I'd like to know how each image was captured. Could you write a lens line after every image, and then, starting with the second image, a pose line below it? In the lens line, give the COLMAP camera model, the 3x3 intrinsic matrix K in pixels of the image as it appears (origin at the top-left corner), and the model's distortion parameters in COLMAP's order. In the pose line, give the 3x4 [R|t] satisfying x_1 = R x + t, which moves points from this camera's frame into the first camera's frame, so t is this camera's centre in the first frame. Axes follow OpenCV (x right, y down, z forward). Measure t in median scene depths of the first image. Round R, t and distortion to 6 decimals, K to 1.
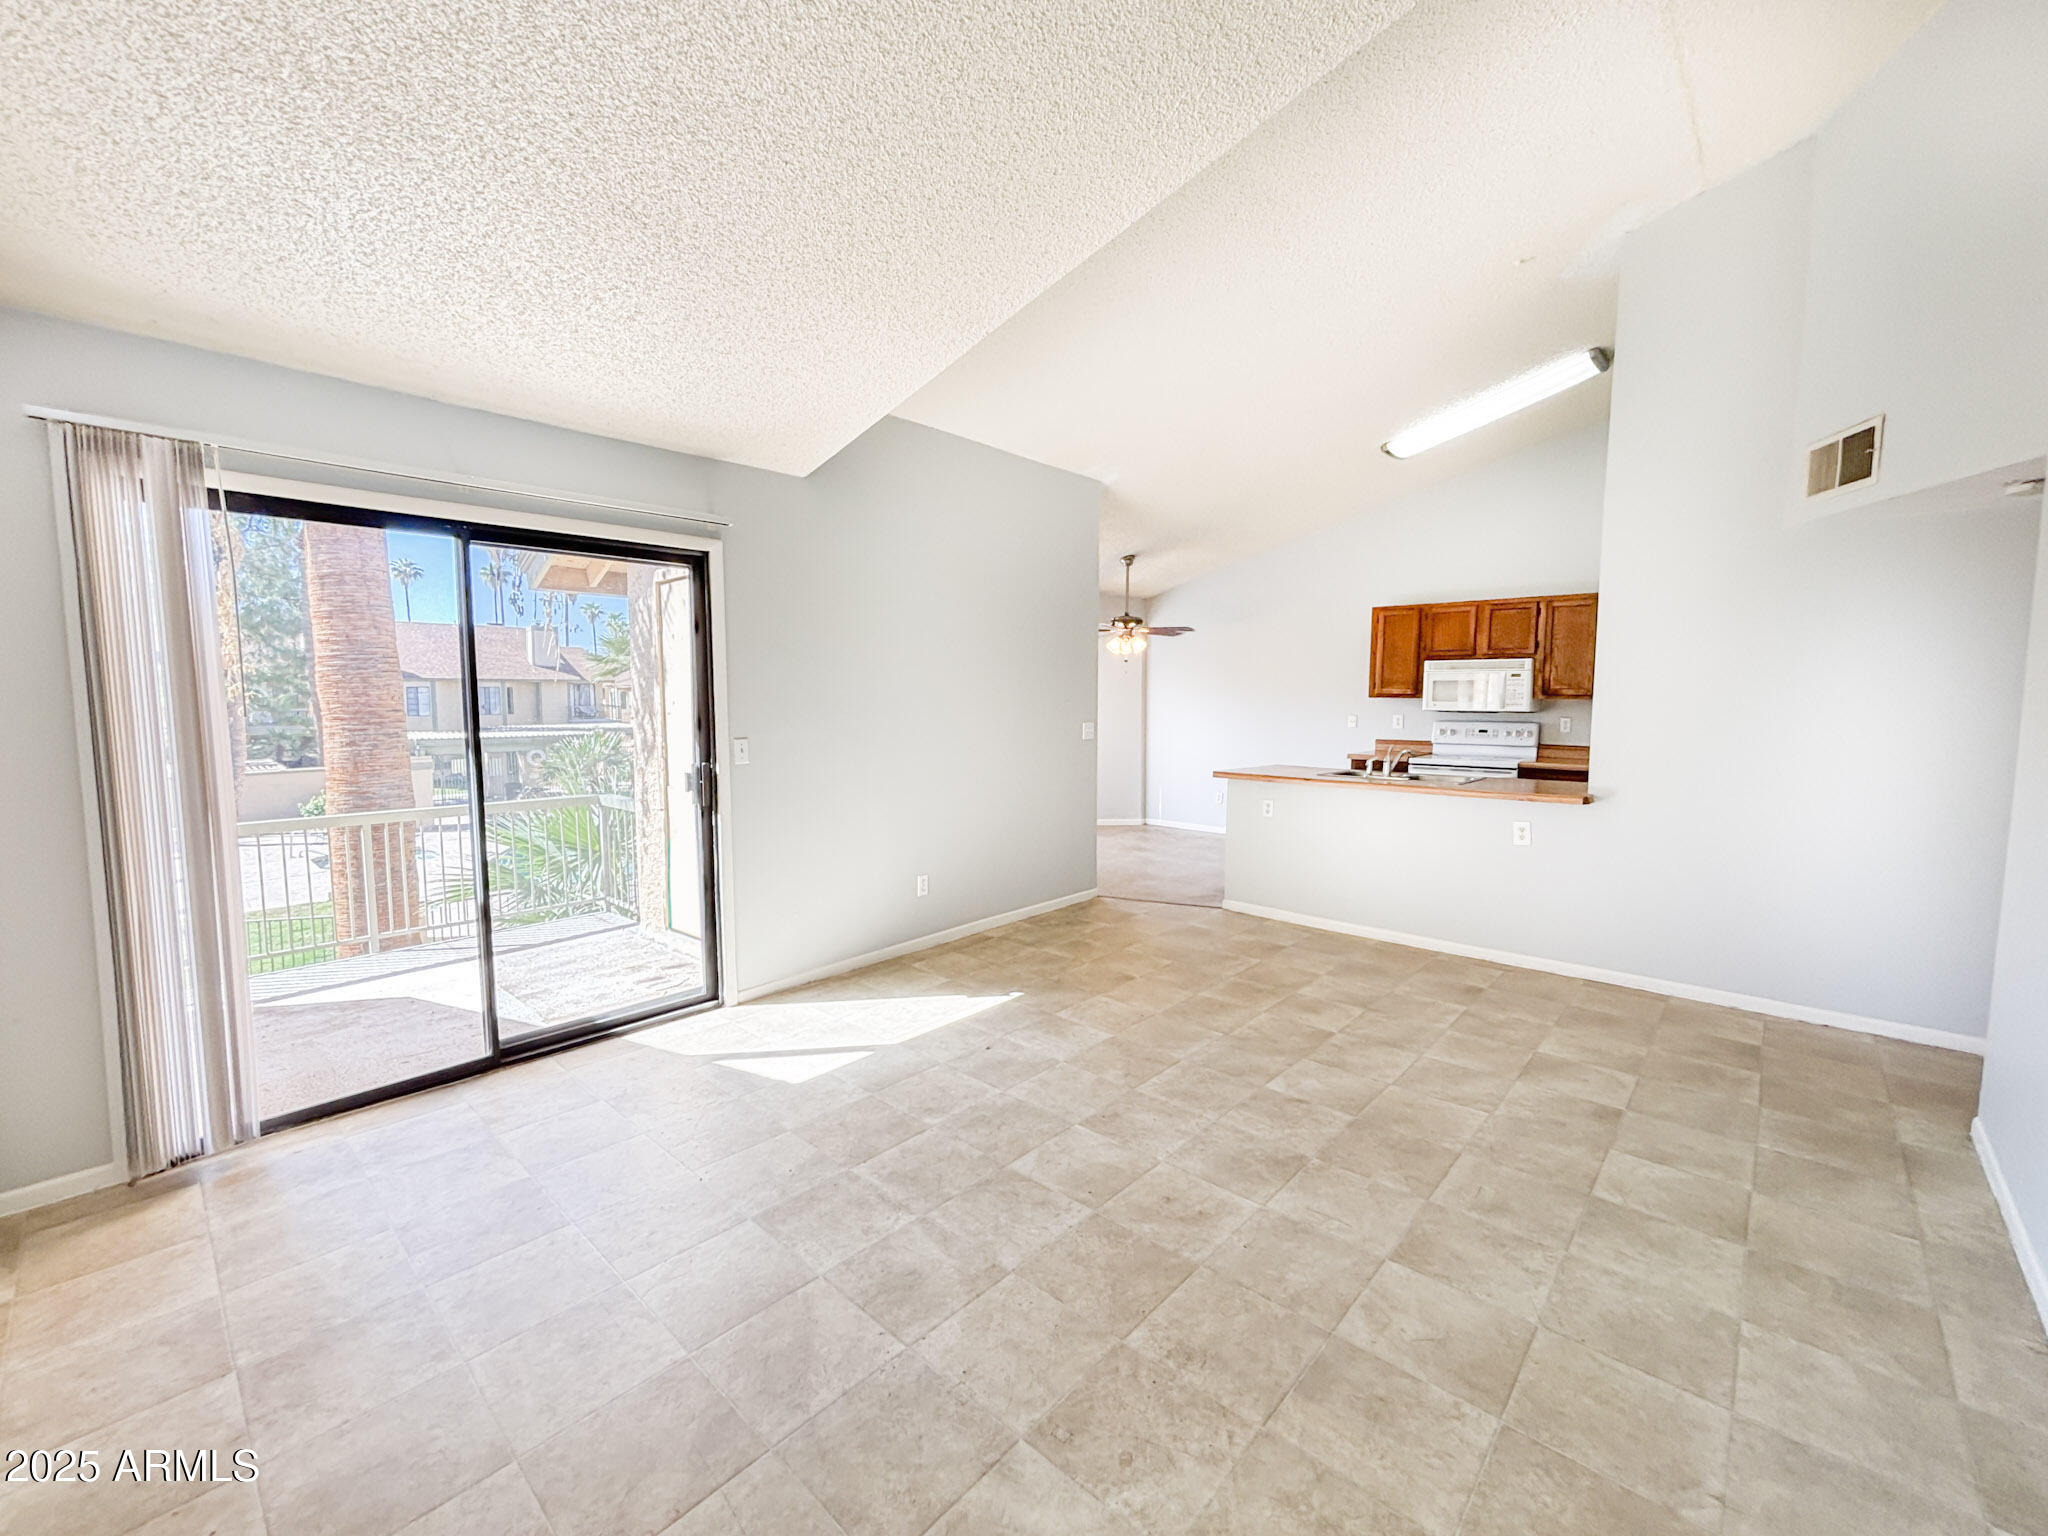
lens RADIAL K [[838.1, 0, 1014.4], [0, 838.1, 762.0], [0, 0, 1]] dist [0.008922, -0.000125]
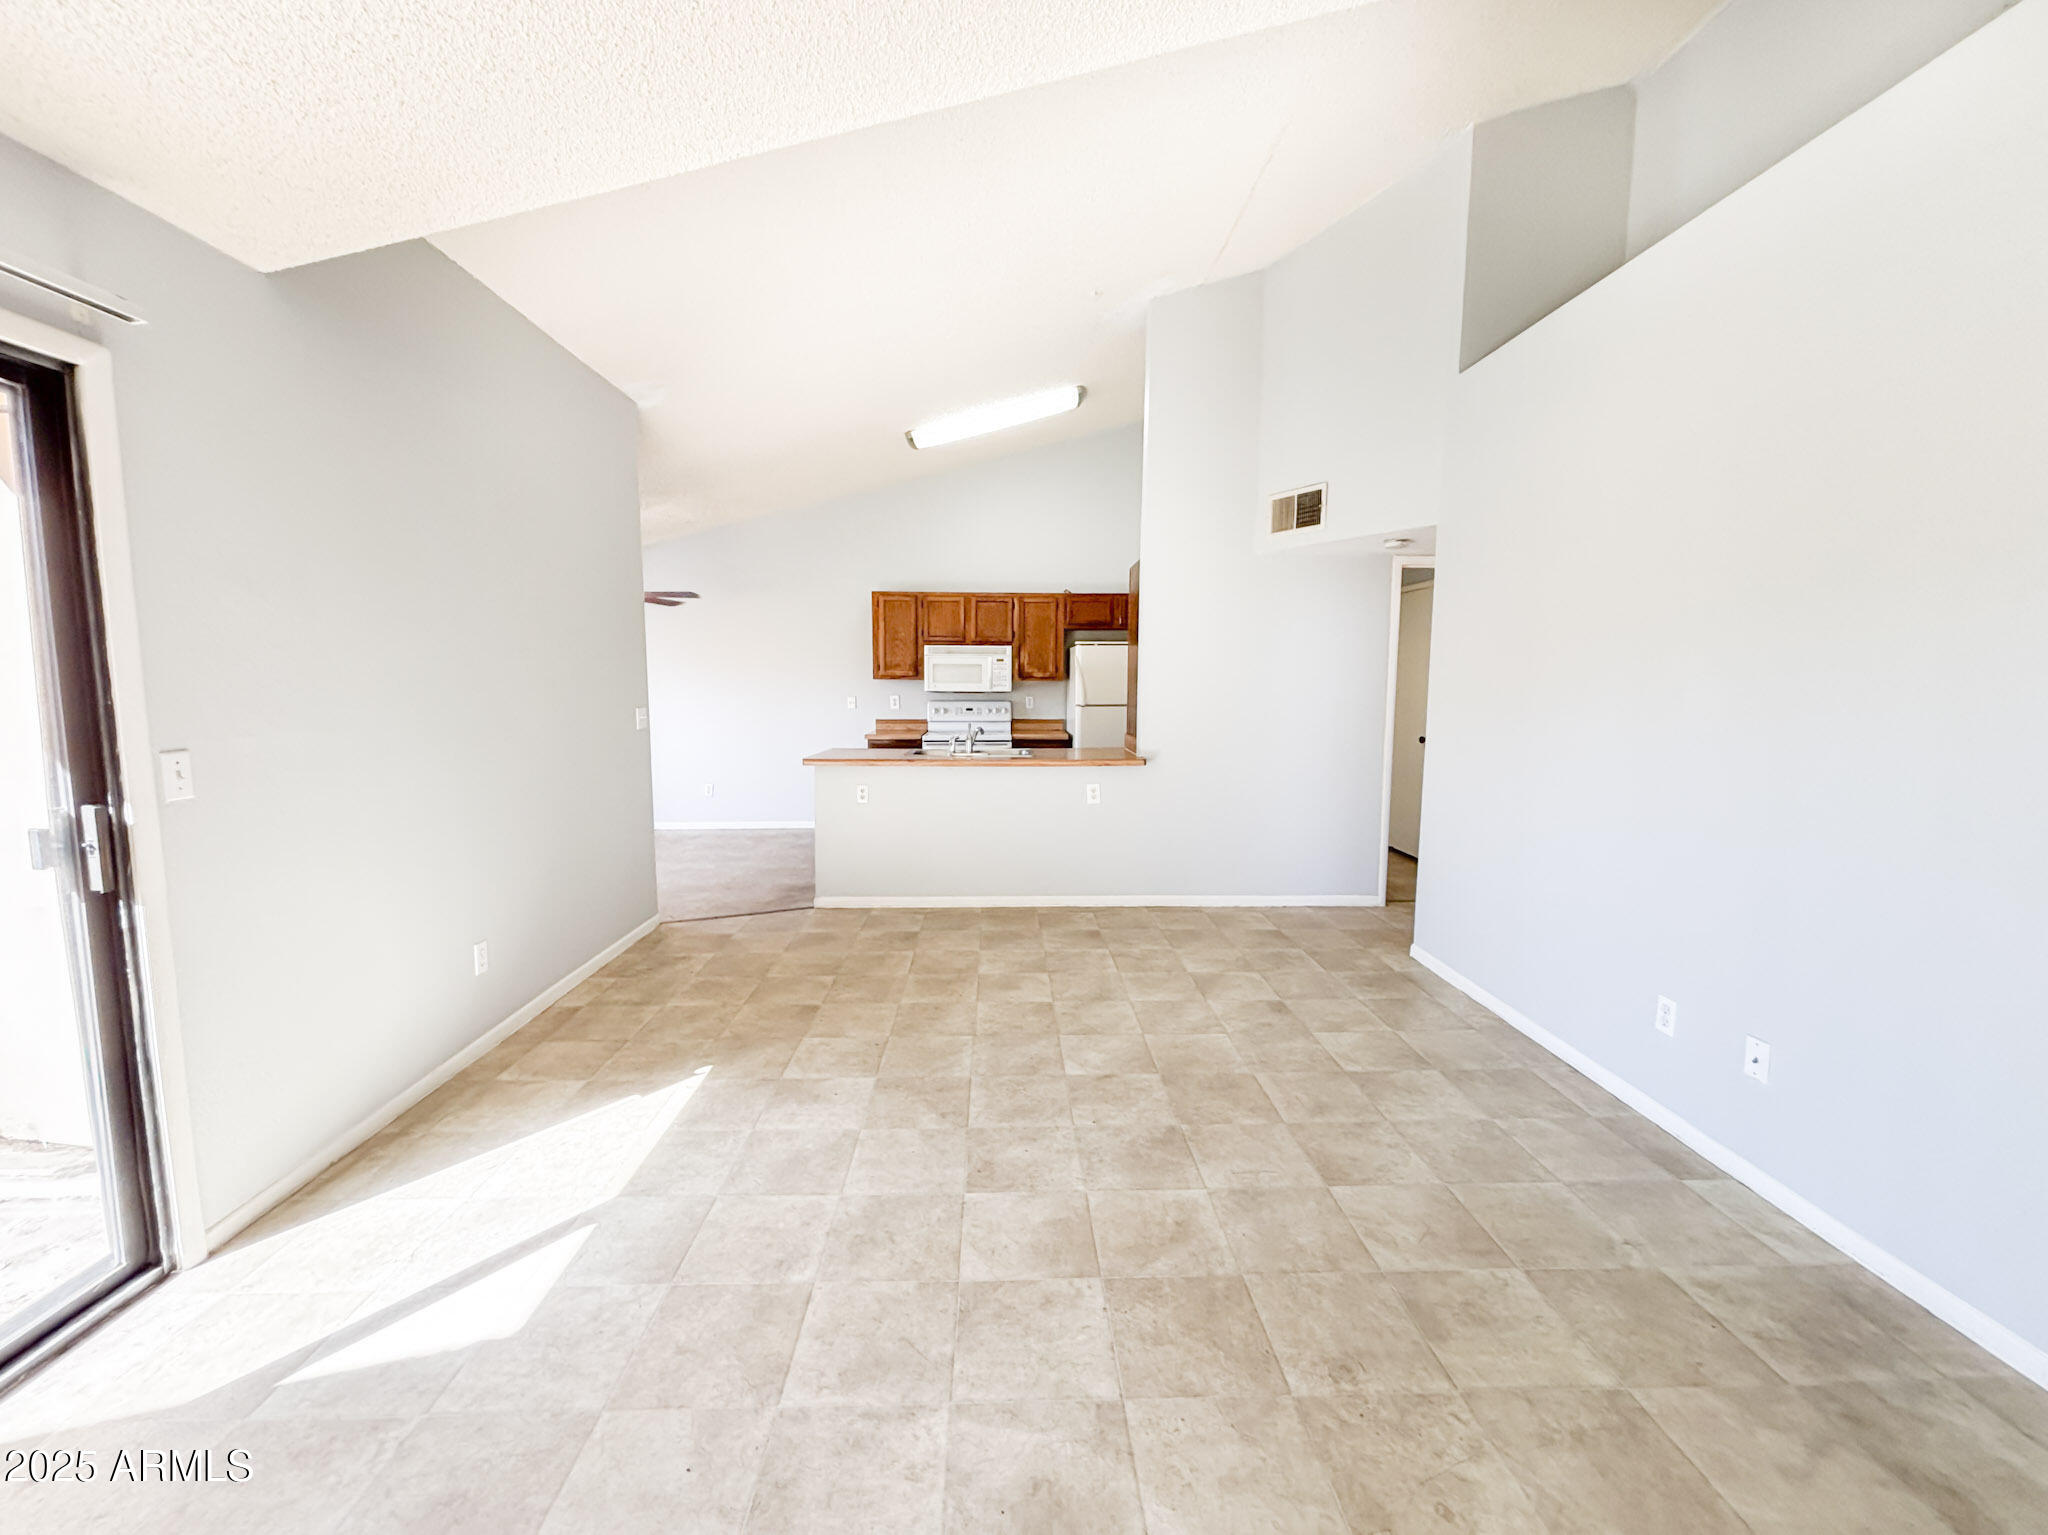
lens RADIAL K [[838.1, 0, 1014.4], [0, 838.1, 761.5], [0, 0, 1]] dist [0.008922, -0.000125]
pose [[0.721516, -0.069248, 0.688926, -0.309372], [0.056653, 0.997554, 0.040937, -0.016630], [-0.690076, 0.009493, 0.723675, 0.261319]]
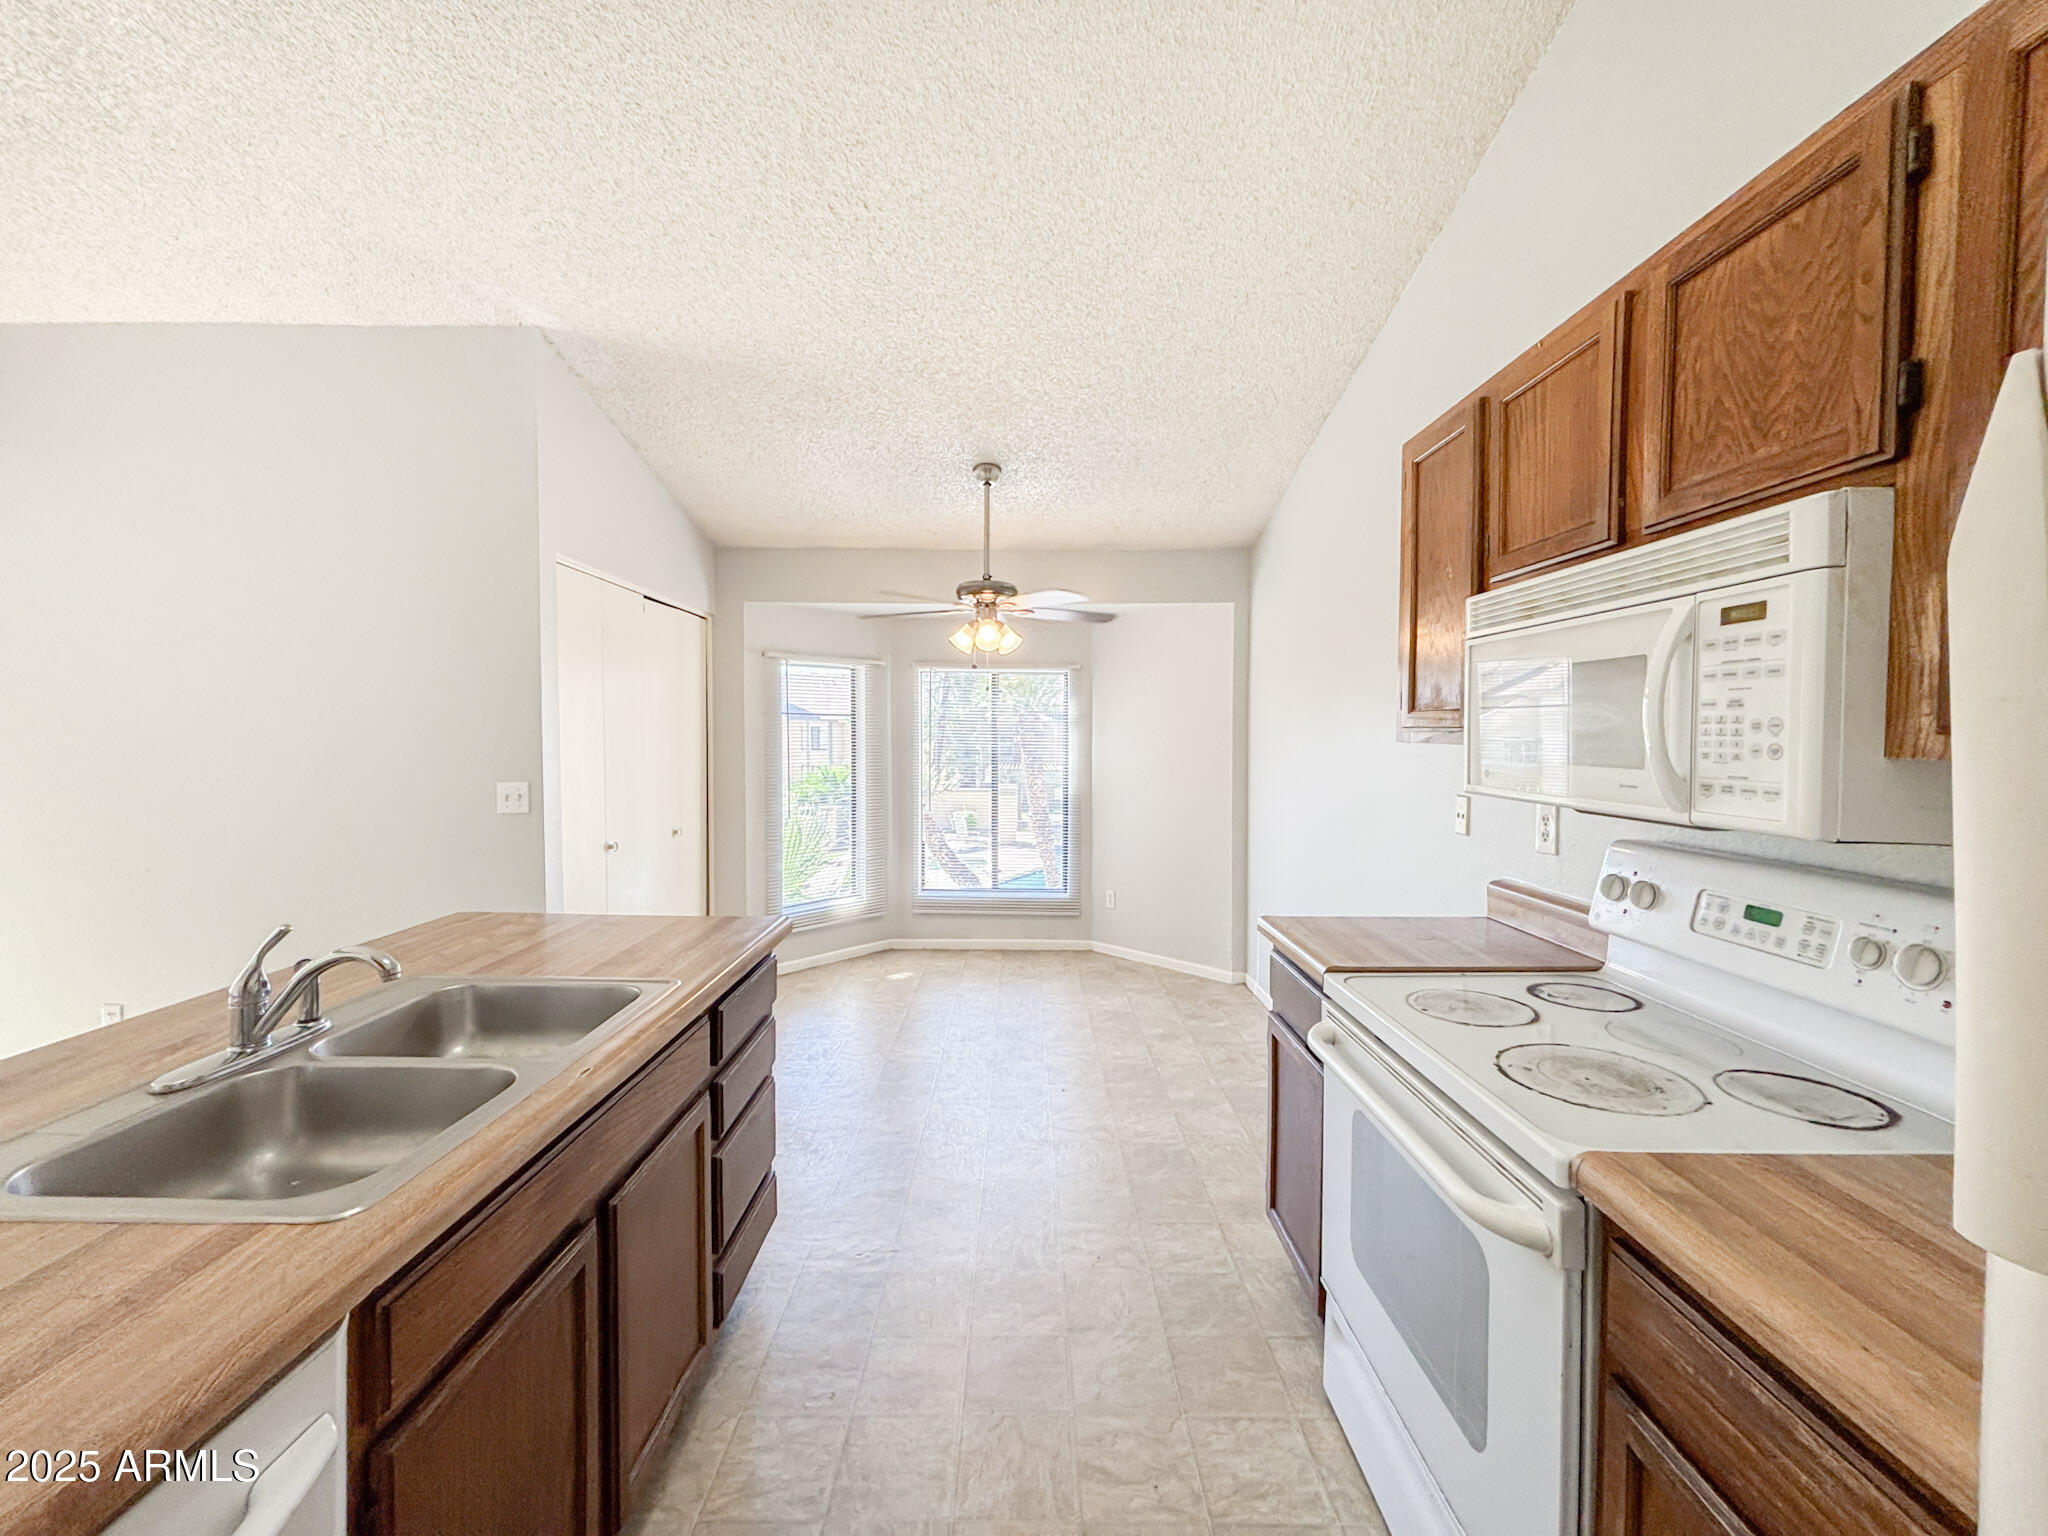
lens RADIAL K [[820.9, 0, 1024.2], [0, 820.9, 763.0], [0, 0, 1]] dist [0.001189, 0.000964]
pose [[0.683689, 0.033183, -0.729018, 1.018350], [-0.070657, 0.997282, -0.020870, -0.098680], [0.726344, 0.065779, 0.684176, 1.297762]]
